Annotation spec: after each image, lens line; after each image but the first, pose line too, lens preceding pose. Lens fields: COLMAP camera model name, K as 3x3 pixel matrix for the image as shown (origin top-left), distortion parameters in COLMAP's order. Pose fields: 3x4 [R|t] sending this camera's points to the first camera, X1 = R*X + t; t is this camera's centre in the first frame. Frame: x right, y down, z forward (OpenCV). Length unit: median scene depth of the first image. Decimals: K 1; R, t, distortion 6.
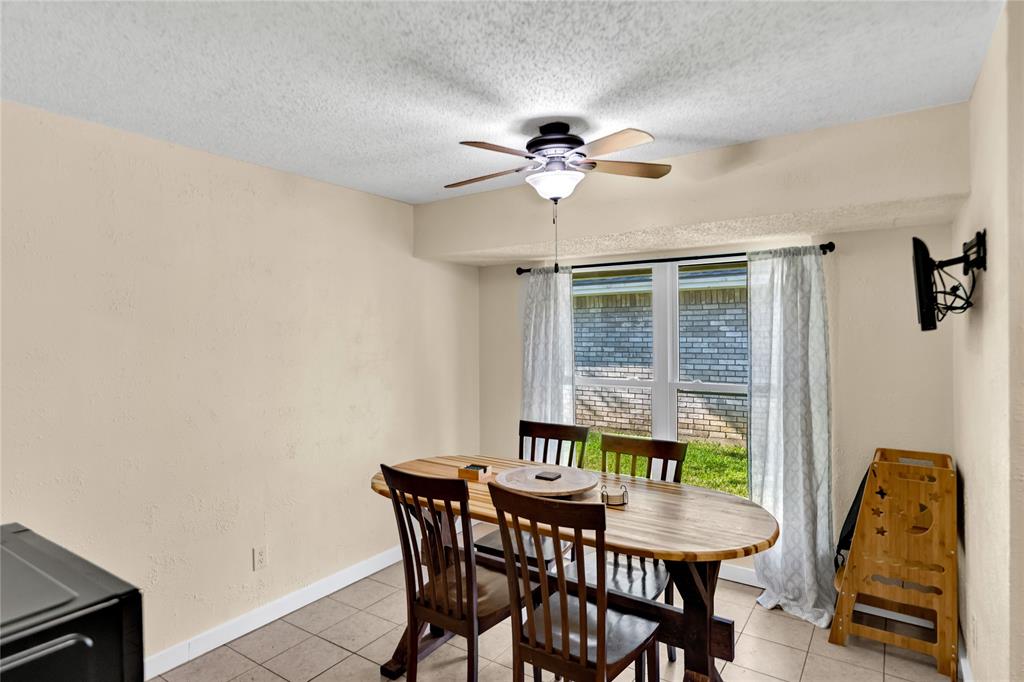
lens RADIAL K [[562.4, 0, 509.1], [0, 562.4, 331.3], [0, 0, 1]] dist [-0.000365, 0.000115]
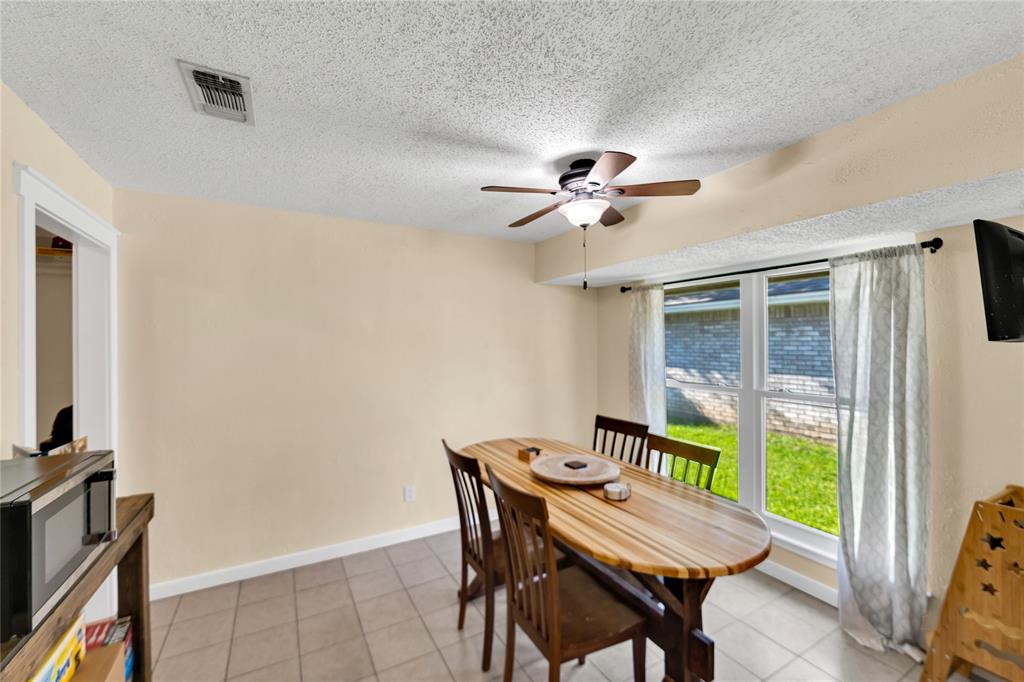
lens RADIAL K [[418.1, 0, 508.8], [0, 418.1, 338.0], [0, 0, 1]] dist [-0.000433, 0.000303]
pose [[0.896417, 0.002119, -0.443206, 0.261211], [-0.003635, 0.999990, -0.002571, -0.001332], [0.443197, 0.003916, 0.896416, 0.130550]]
